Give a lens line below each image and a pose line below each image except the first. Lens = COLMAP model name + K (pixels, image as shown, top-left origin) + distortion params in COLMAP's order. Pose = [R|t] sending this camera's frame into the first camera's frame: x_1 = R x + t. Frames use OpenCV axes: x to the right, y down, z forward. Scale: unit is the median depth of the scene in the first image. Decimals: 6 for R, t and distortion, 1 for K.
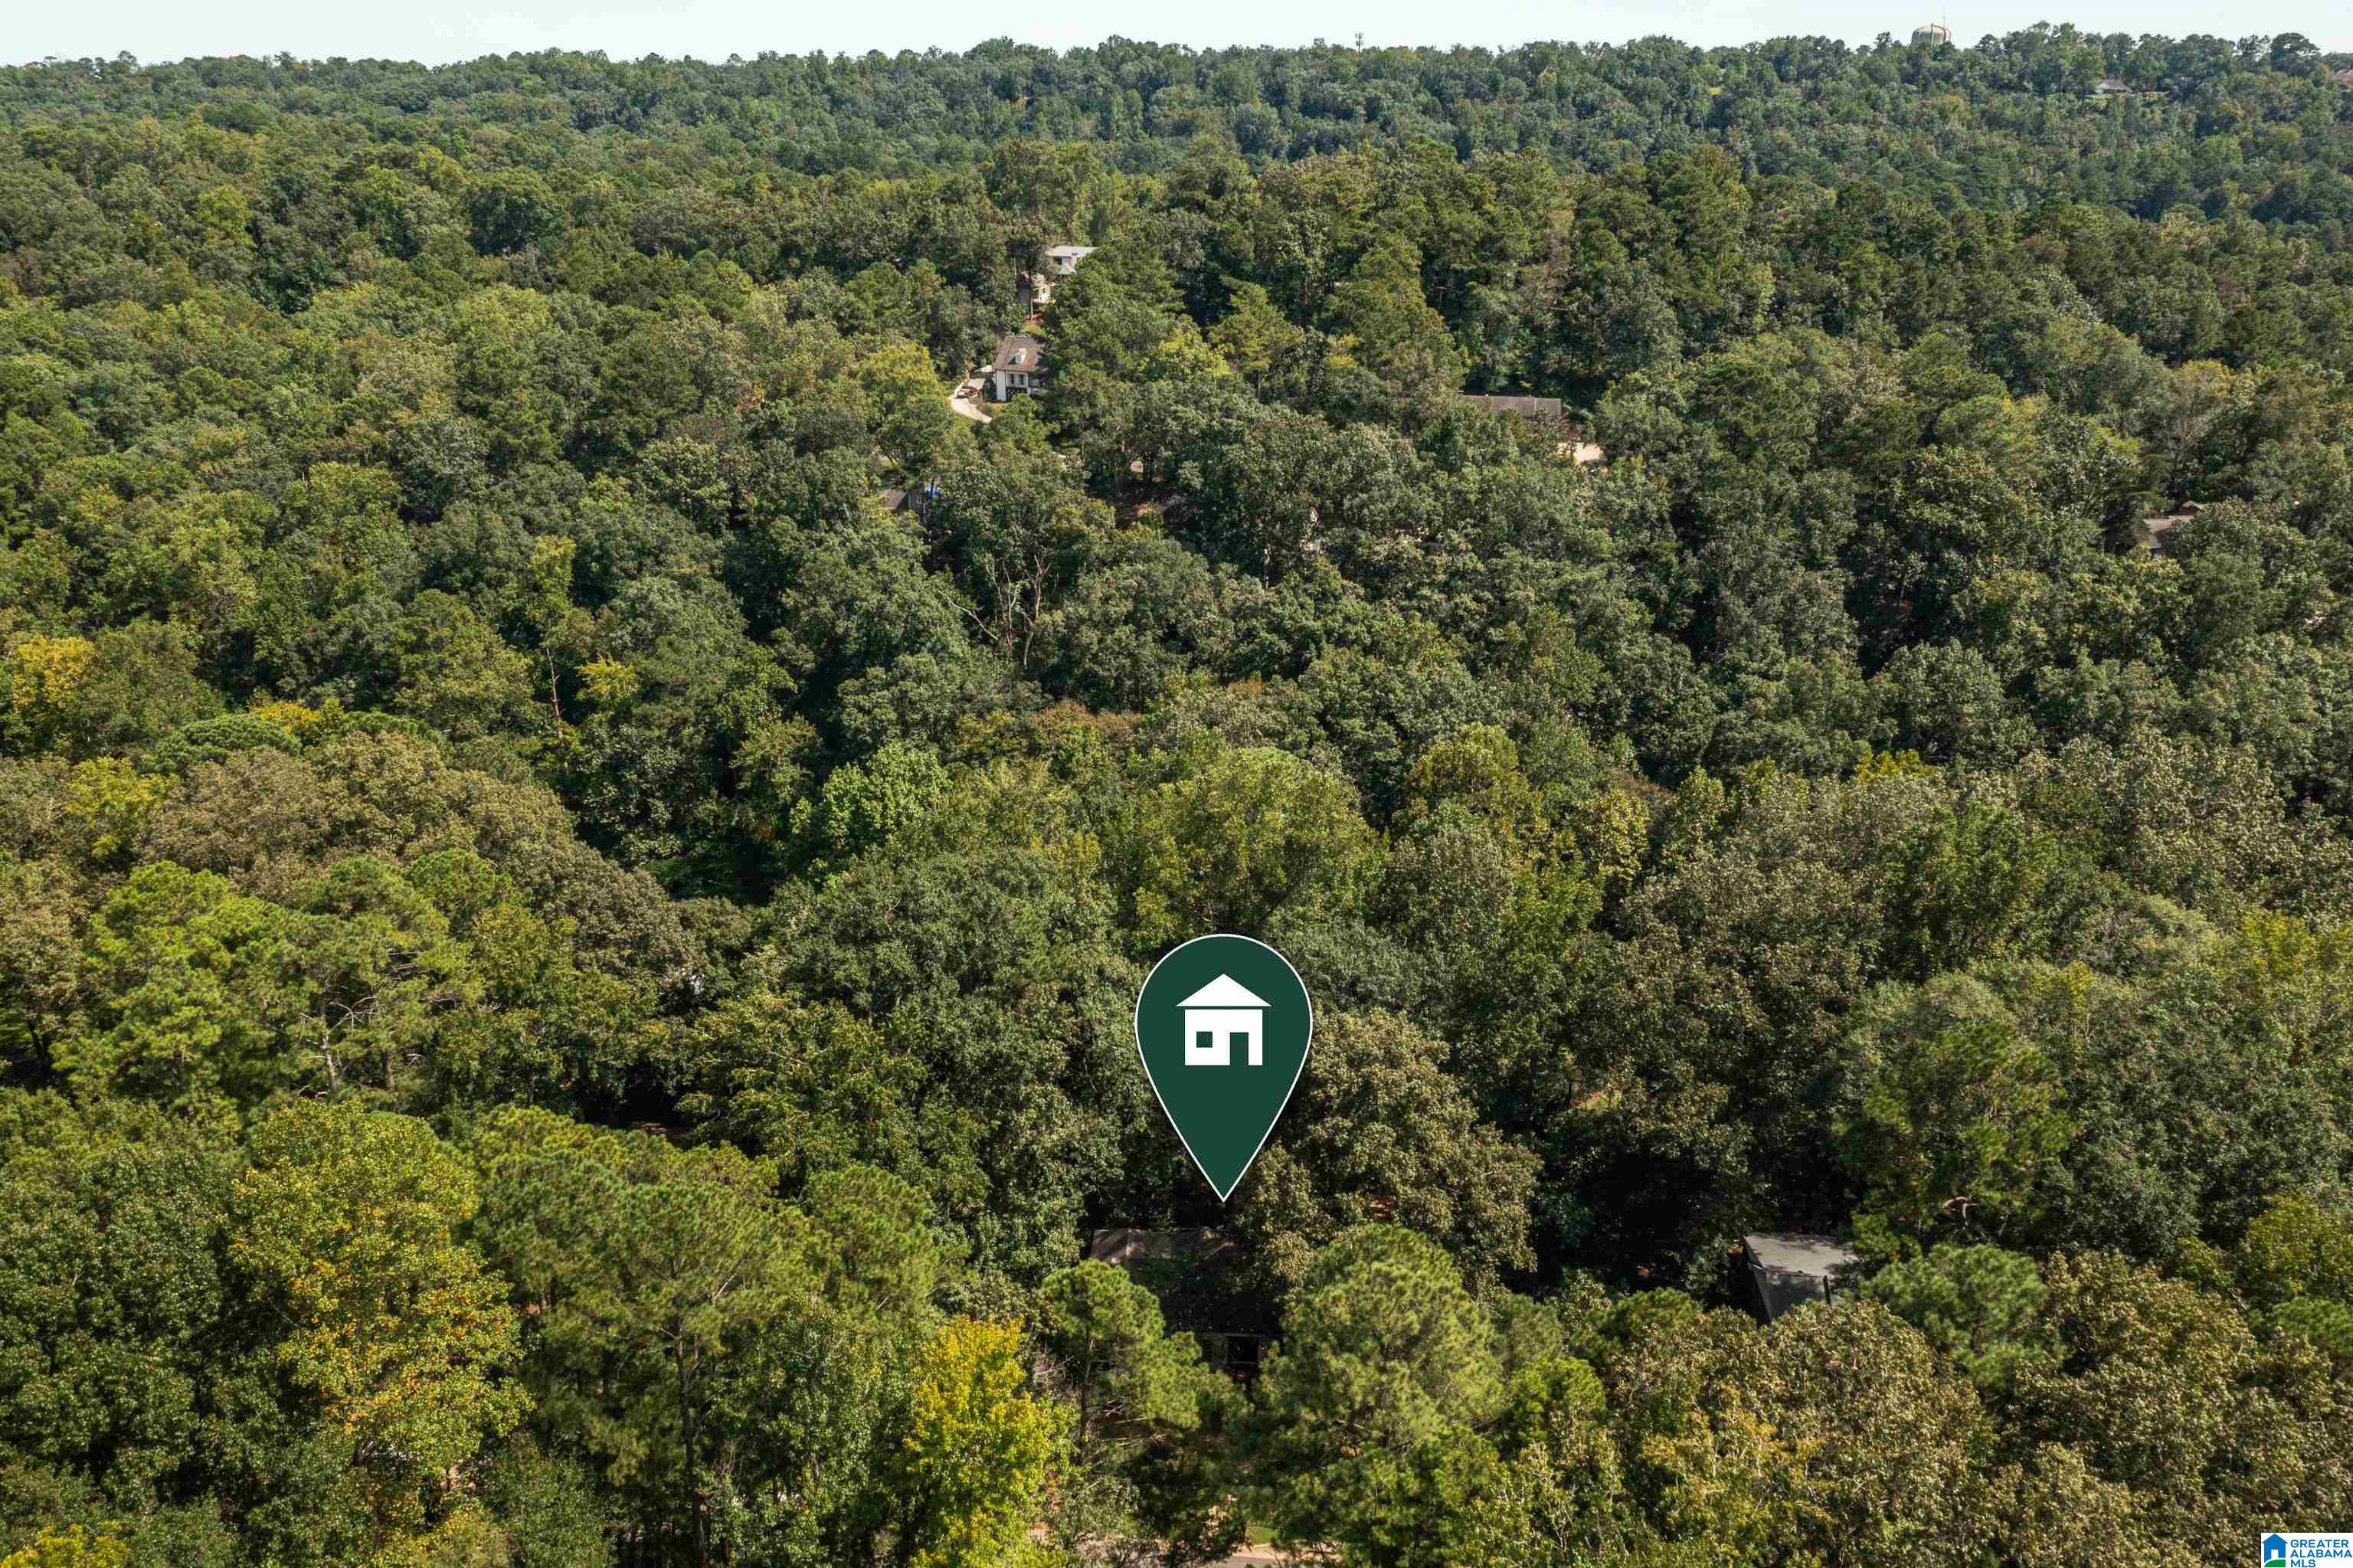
lens RADIAL K [[1861.3, 0, 1177.0], [0, 1861.3, 746.9], [0, 0, 1]] dist [-0.034122, 0.000248]
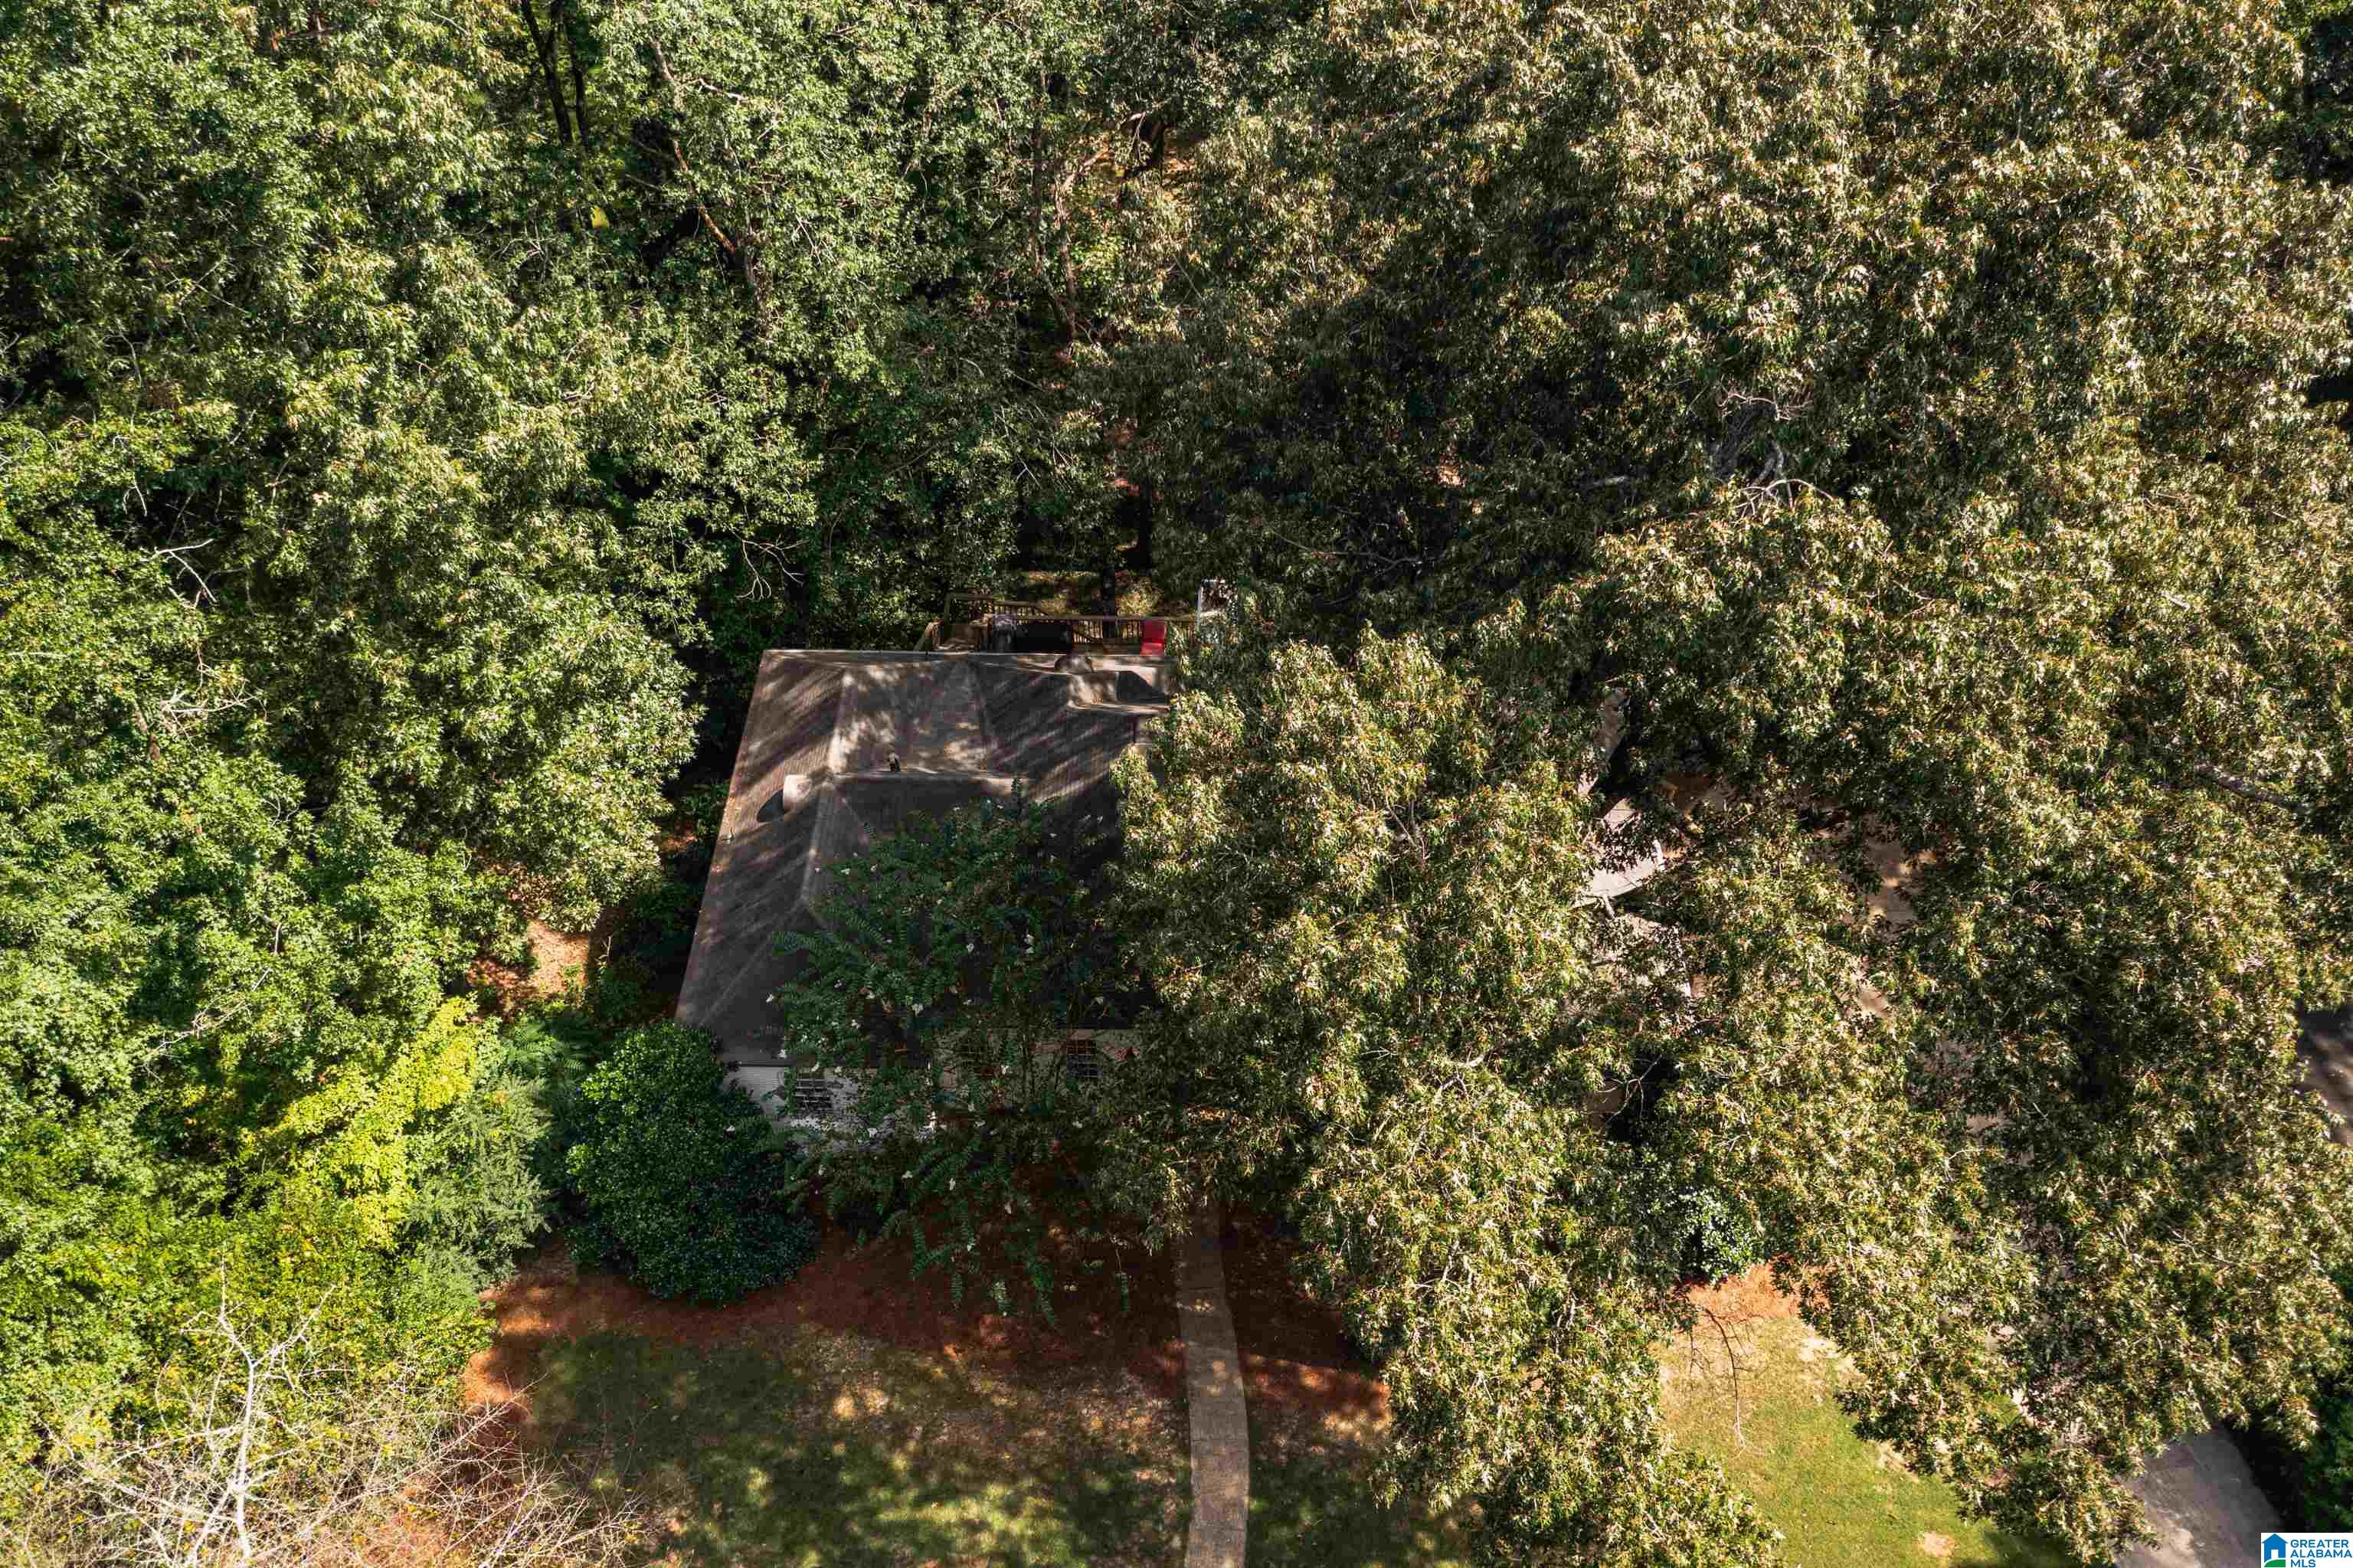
lens RADIAL K [[1861.3, 0, 1177.0], [0, 1861.3, 746.9], [0, 0, 1]] dist [-0.034122, 0.000248]
pose [[0.999325, -0.031414, 0.019040, 0.027571], [0.018961, 0.885060, 0.465090, 0.127753], [-0.031462, -0.464415, 0.885059, 0.748954]]
